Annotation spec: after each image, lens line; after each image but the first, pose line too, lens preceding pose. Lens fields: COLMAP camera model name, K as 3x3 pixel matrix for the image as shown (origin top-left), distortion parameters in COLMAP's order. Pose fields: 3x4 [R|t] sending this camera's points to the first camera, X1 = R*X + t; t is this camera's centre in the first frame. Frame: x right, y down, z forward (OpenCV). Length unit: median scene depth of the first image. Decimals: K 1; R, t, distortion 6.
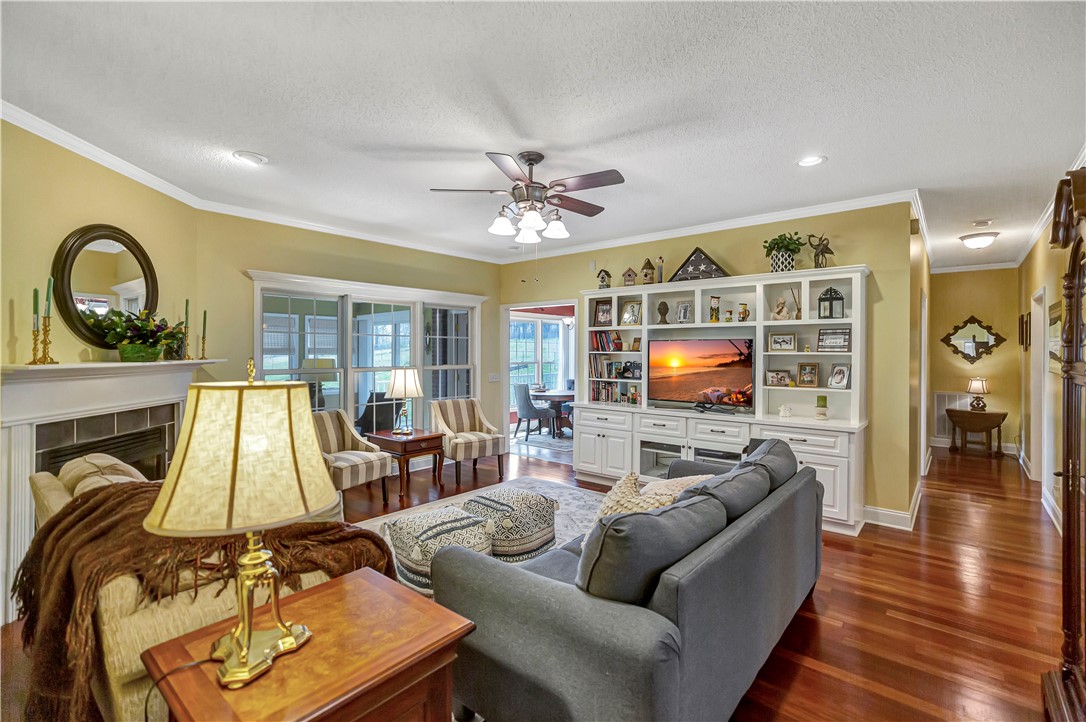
lens RADIAL K [[498.4, 0, 551.7], [0, 498.4, 357.9], [0, 0, 1]] dist [-0.009493, 0.000491]
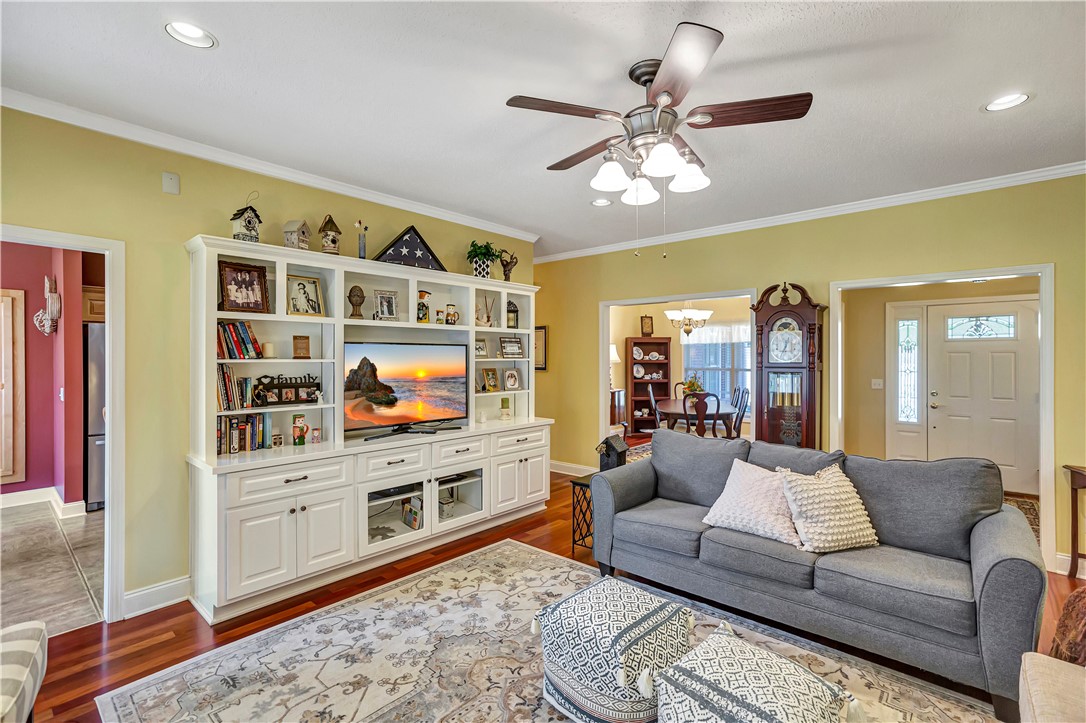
lens RADIAL K [[498.4, 0, 551.7], [0, 498.4, 358.4], [0, 0, 1]] dist [-0.009493, 0.000491]
pose [[0.029429, -0.004450, 0.999557, -0.487012], [0.014429, 0.999888, 0.004027, -0.012429], [-0.999463, 0.014304, 0.029490, 0.759749]]
